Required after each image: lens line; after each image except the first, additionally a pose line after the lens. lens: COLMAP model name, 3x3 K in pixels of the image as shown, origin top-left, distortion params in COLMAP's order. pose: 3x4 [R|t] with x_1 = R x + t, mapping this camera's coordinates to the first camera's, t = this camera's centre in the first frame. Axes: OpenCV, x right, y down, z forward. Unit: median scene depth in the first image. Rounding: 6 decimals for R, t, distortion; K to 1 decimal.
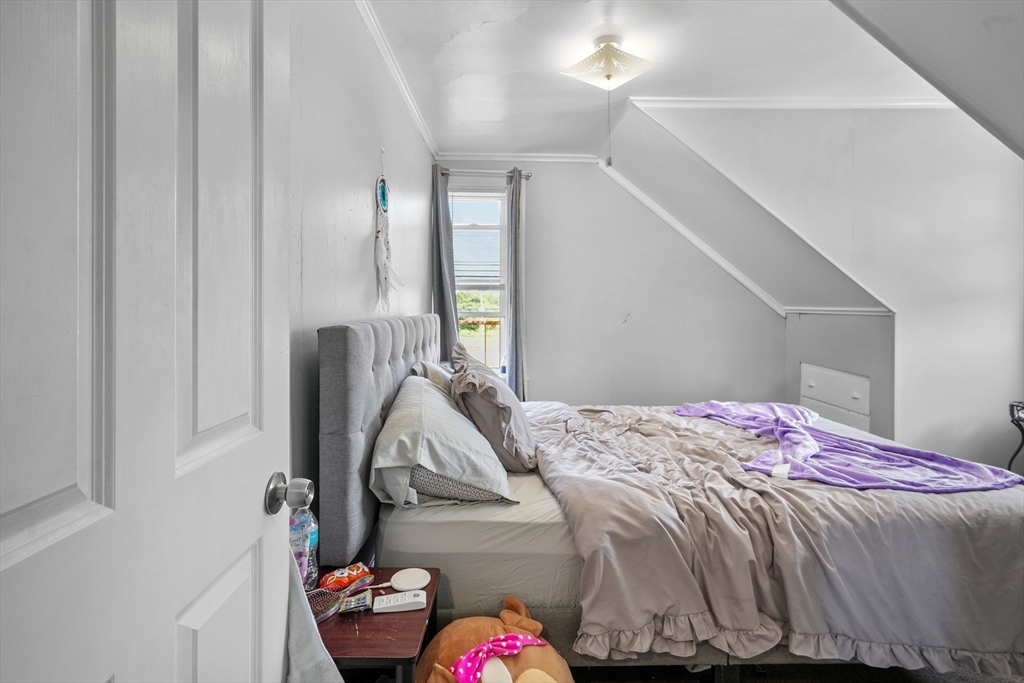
lens RADIAL K [[487.0, 0, 510.2], [0, 487.0, 313.0], [0, 0, 1]] dist [-0.010052, 0.005577]
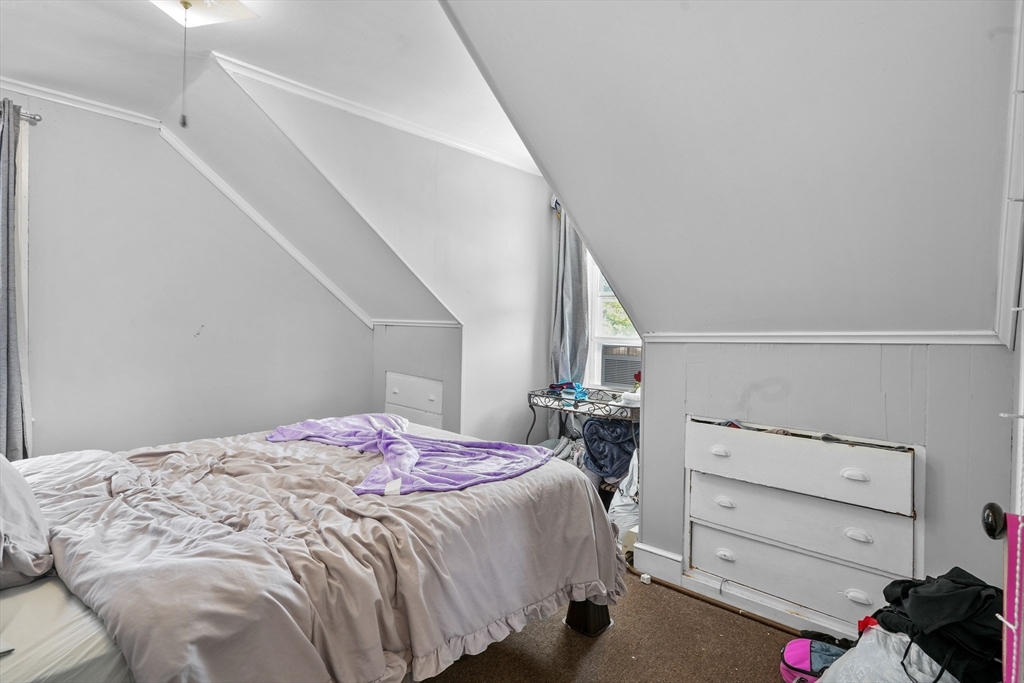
lens RADIAL K [[487.0, 0, 498.4], [0, 487.0, 327.2], [0, 0, 1]] dist [-0.010052, 0.005577]
pose [[0.695519, 0.001705, 0.718506, 0.005542], [-0.005700, 0.999979, 0.003146, 0.000359], [-0.718485, -0.006284, 0.695514, 0.181981]]
